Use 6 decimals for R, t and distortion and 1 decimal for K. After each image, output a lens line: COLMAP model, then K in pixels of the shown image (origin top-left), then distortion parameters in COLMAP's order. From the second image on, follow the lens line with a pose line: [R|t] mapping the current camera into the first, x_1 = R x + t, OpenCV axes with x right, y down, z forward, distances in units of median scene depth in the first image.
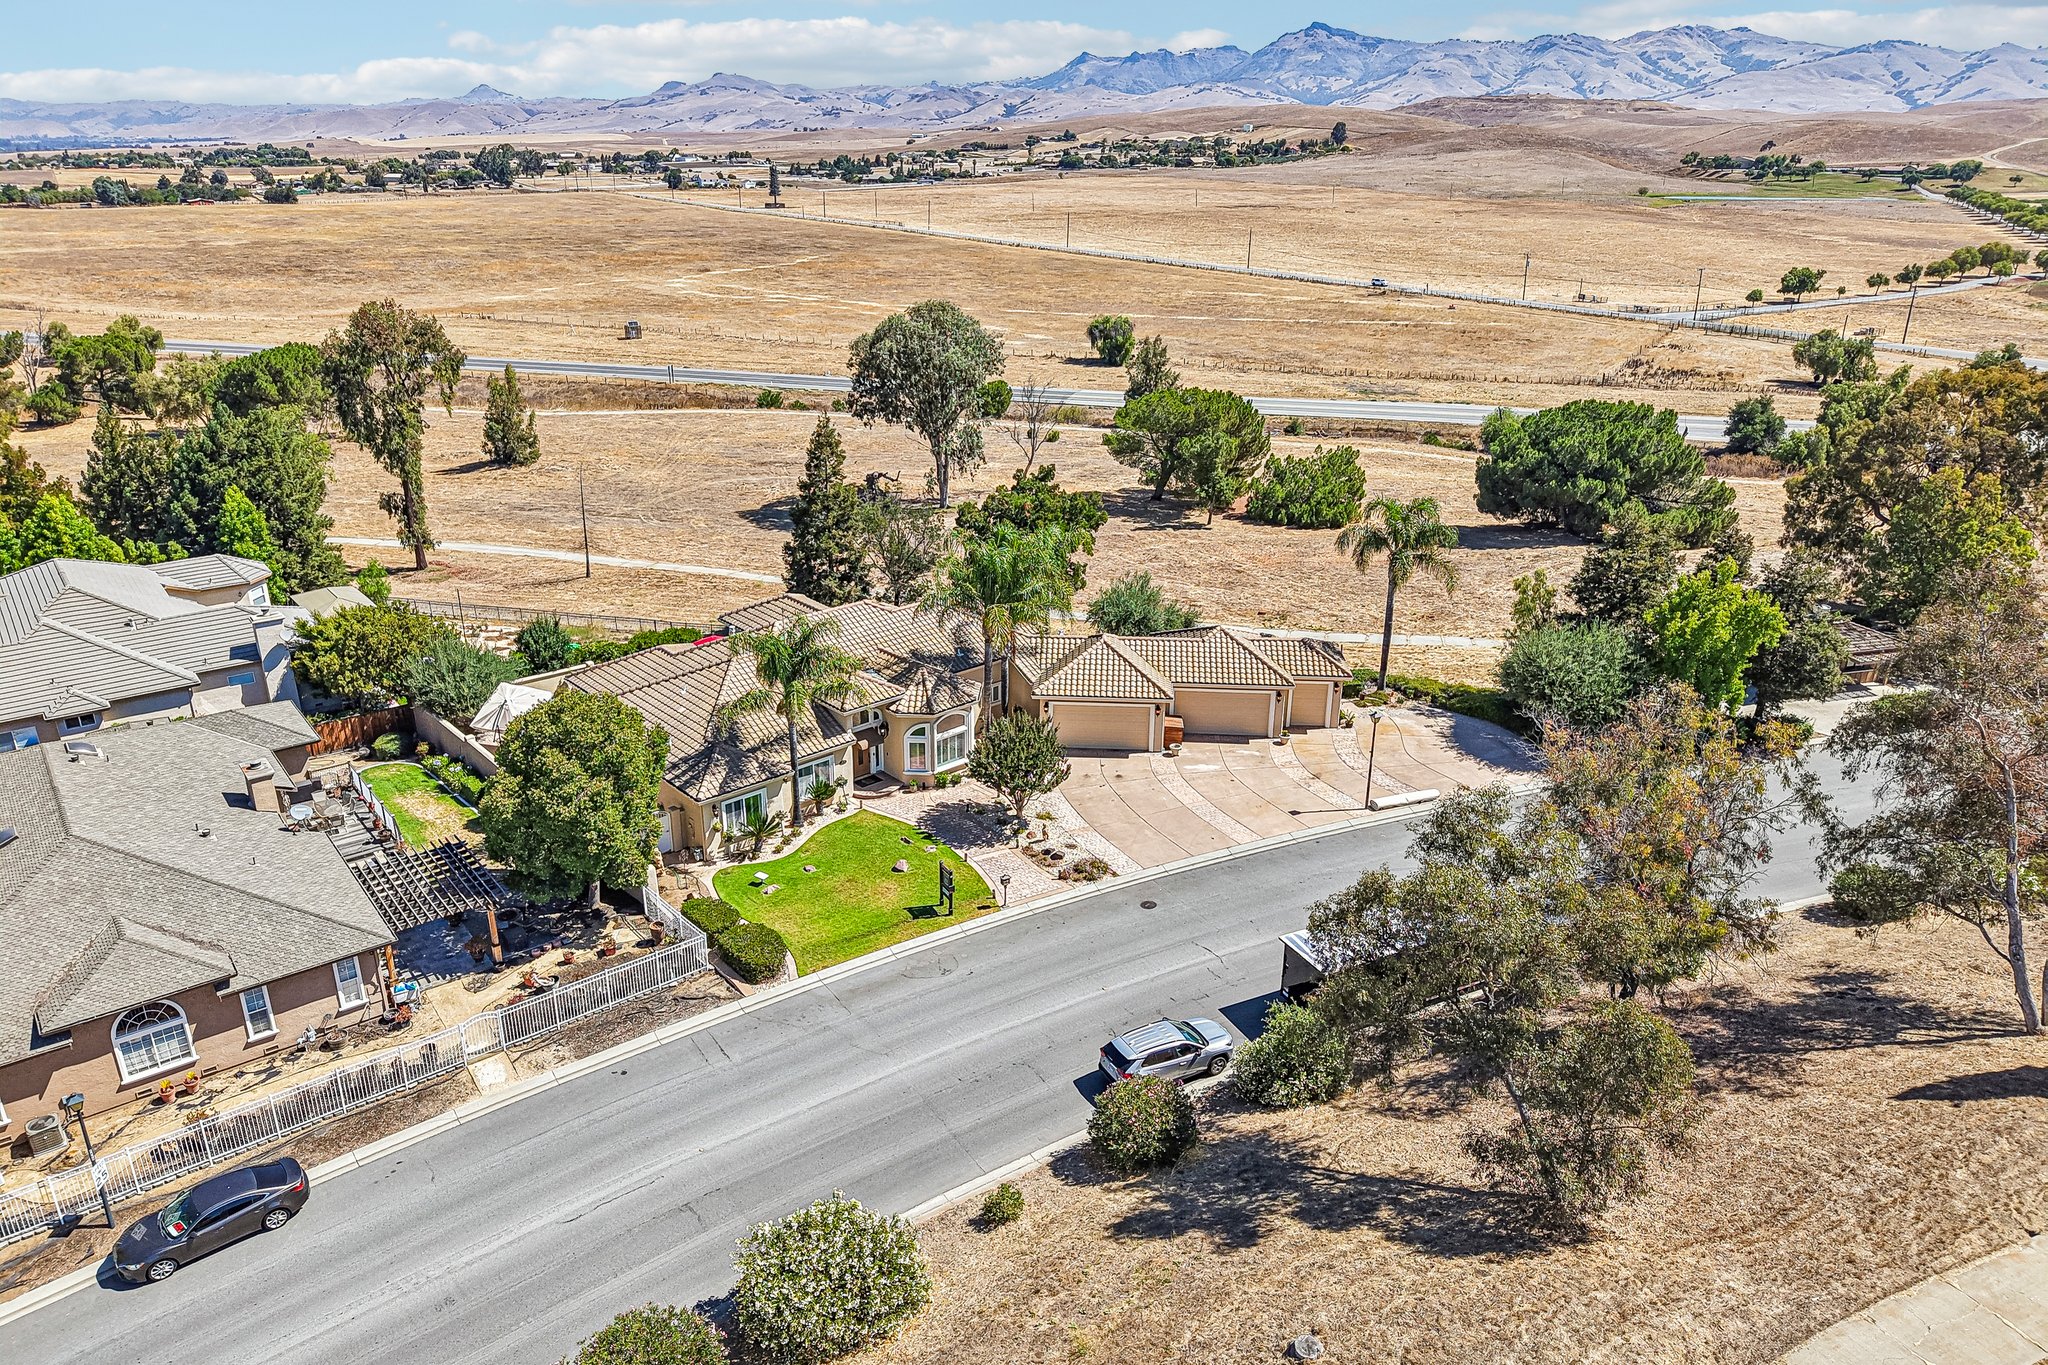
lens RADIAL K [[1379.9, 0, 1071.4], [0, 1379.9, 685.1], [0, 0, 1]] dist [0.002174, -0.001347]
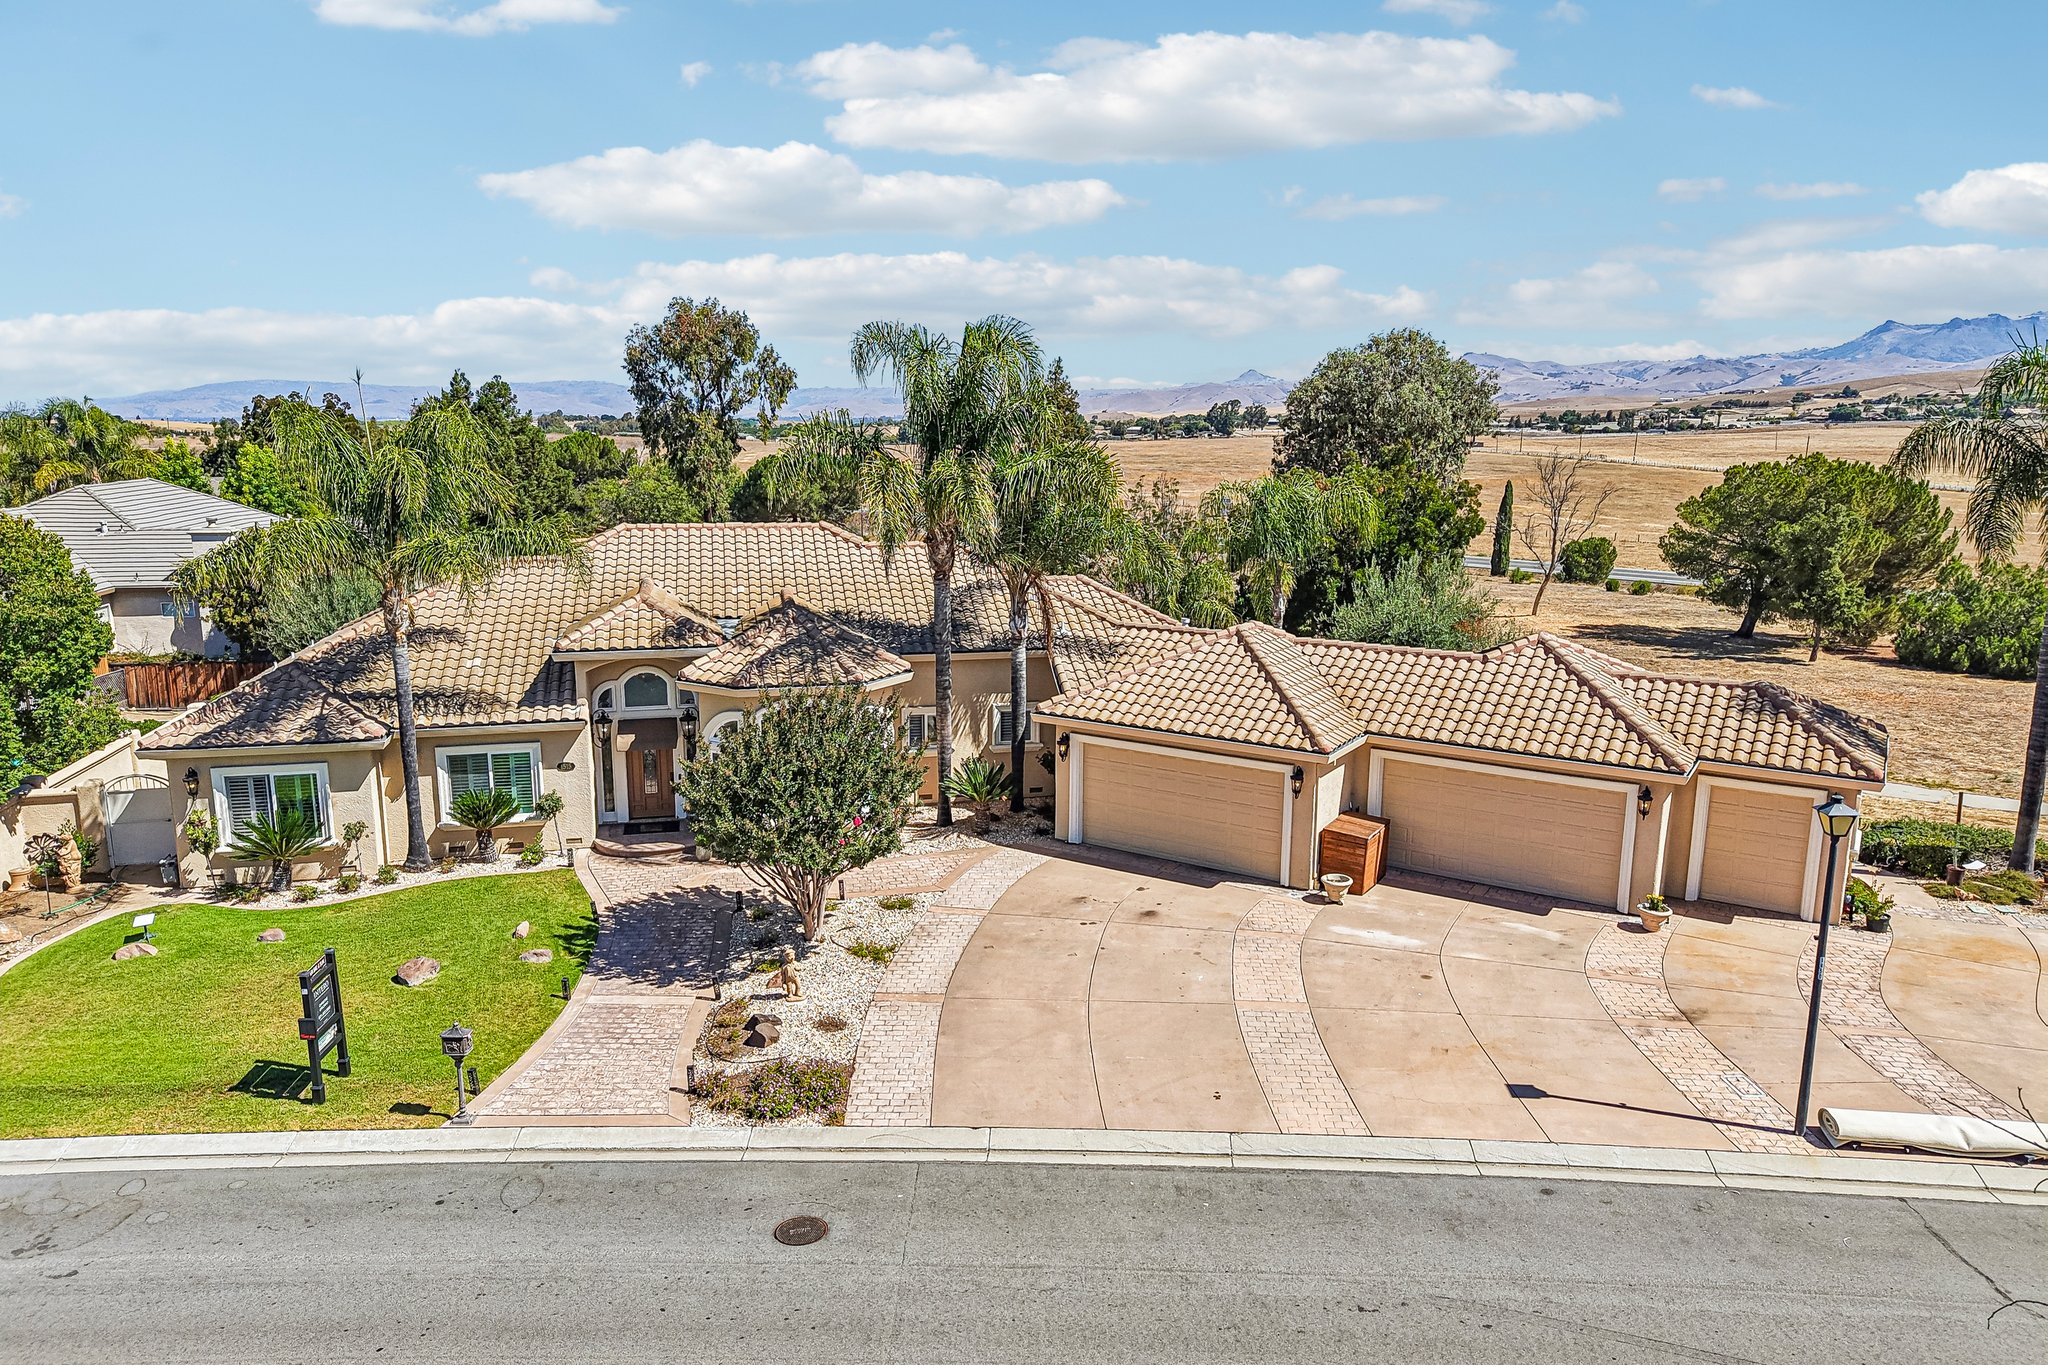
lens RADIAL K [[1401.2, 0, 1024.0], [0, 1401.2, 682.5], [0, 0, 1]] dist [0.001597, -0.002658]
pose [[0.861825, 0.085532, -0.499943, 0.207732], [-0.178018, 0.973982, -0.140243, 0.065306], [0.474940, 0.209863, 0.854628, 0.631074]]
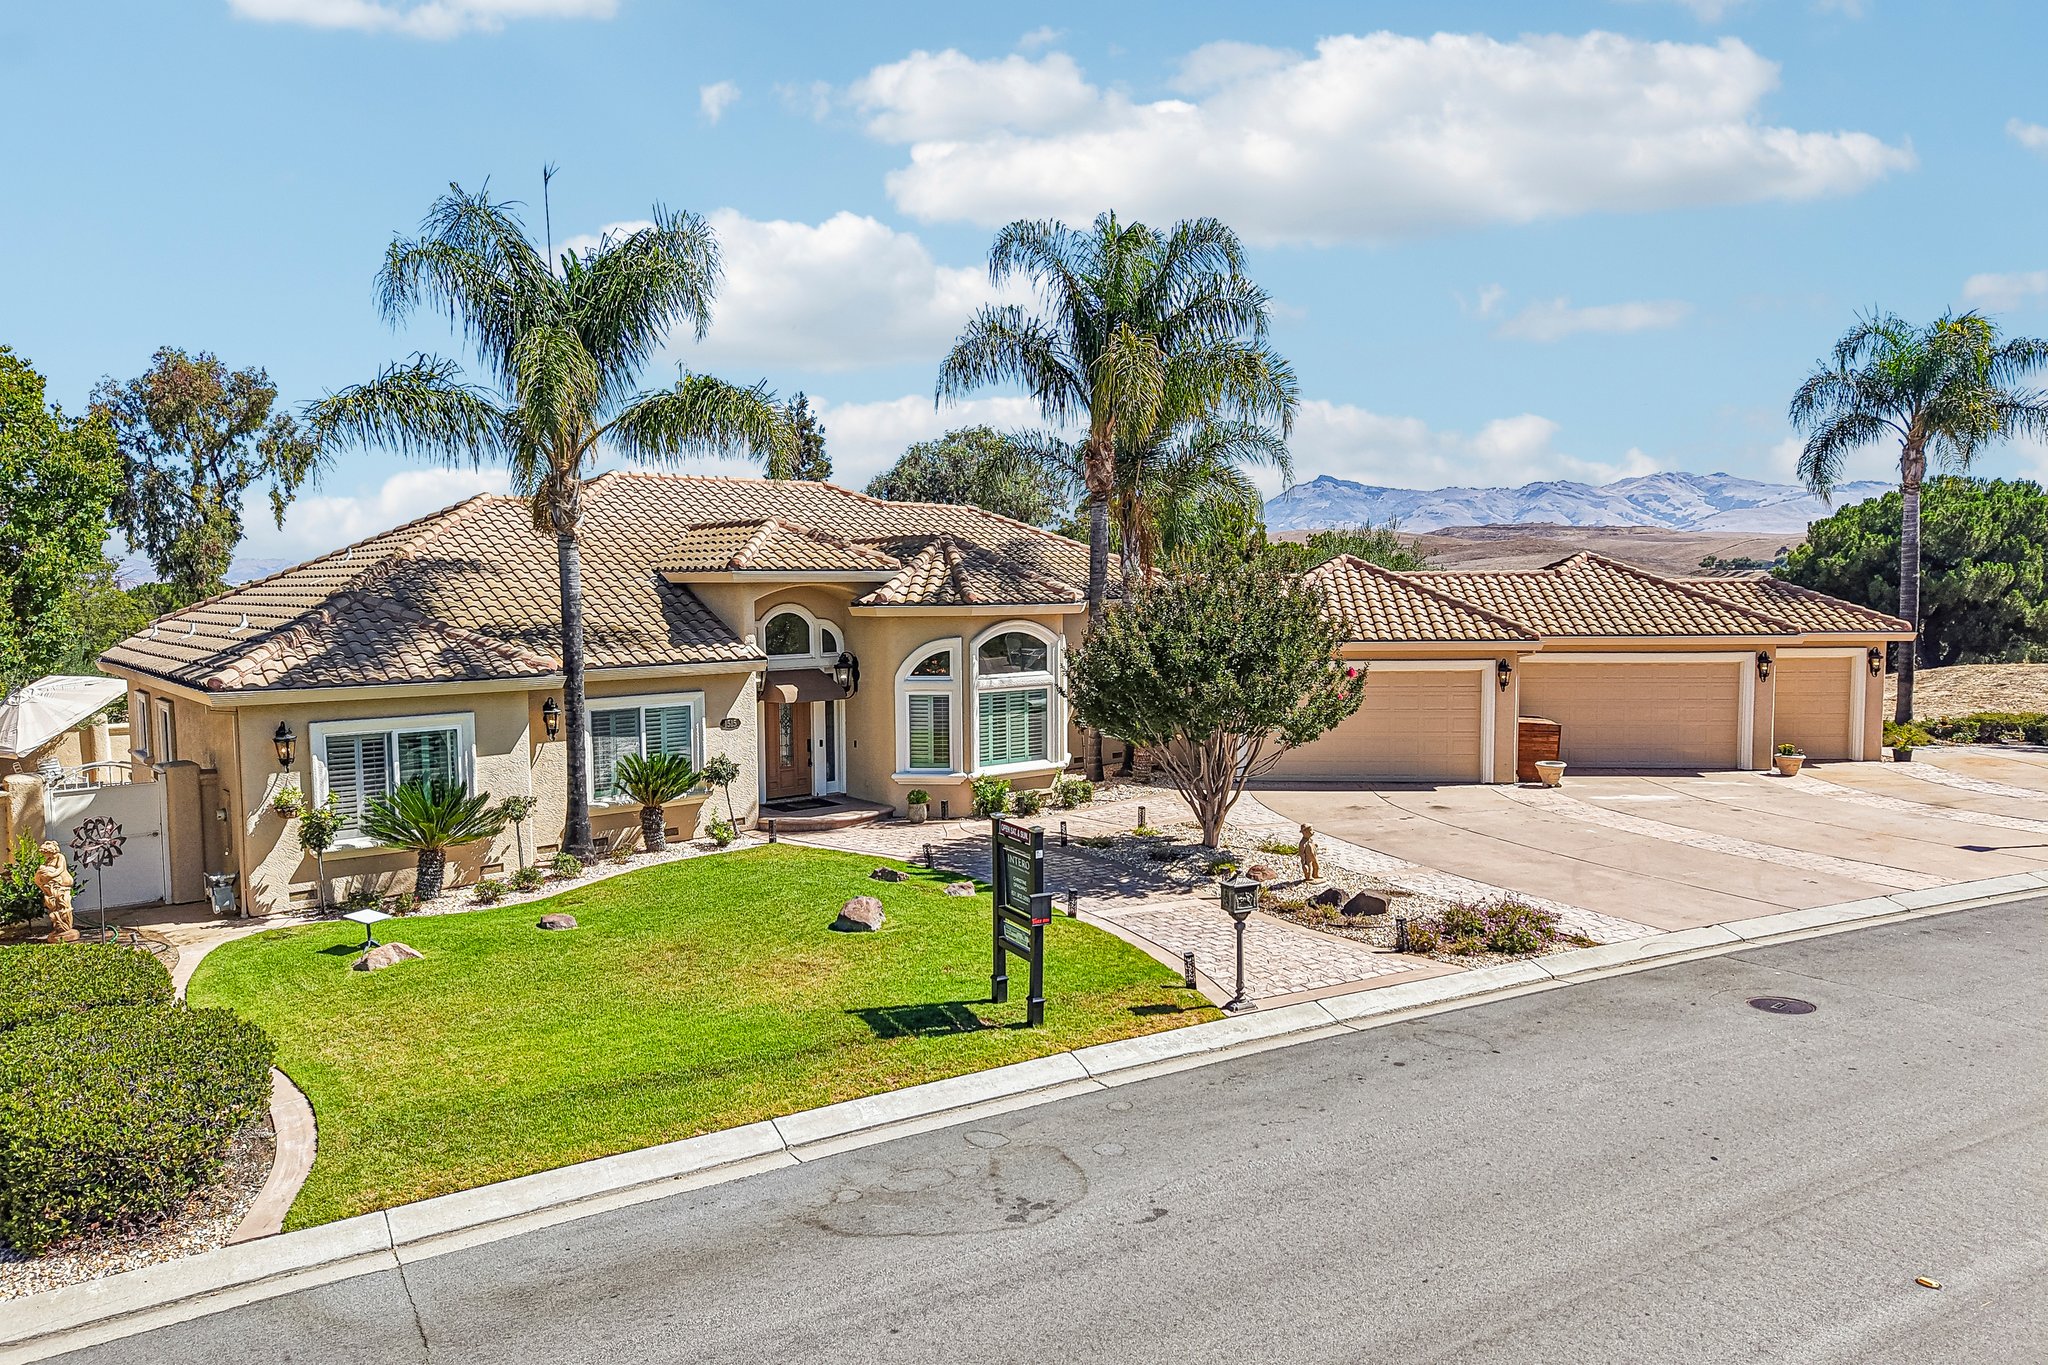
lens RADIAL K [[1387.0, 0, 1050.6], [0, 1387.0, 685.6], [0, 0, 1]] dist [-0.003807, -0.003437]
pose [[0.999166, -0.017410, -0.036930, -0.062320], [0.005729, 0.955360, -0.295388, 0.152860], [0.040424, 0.294930, 0.954663, 0.620439]]
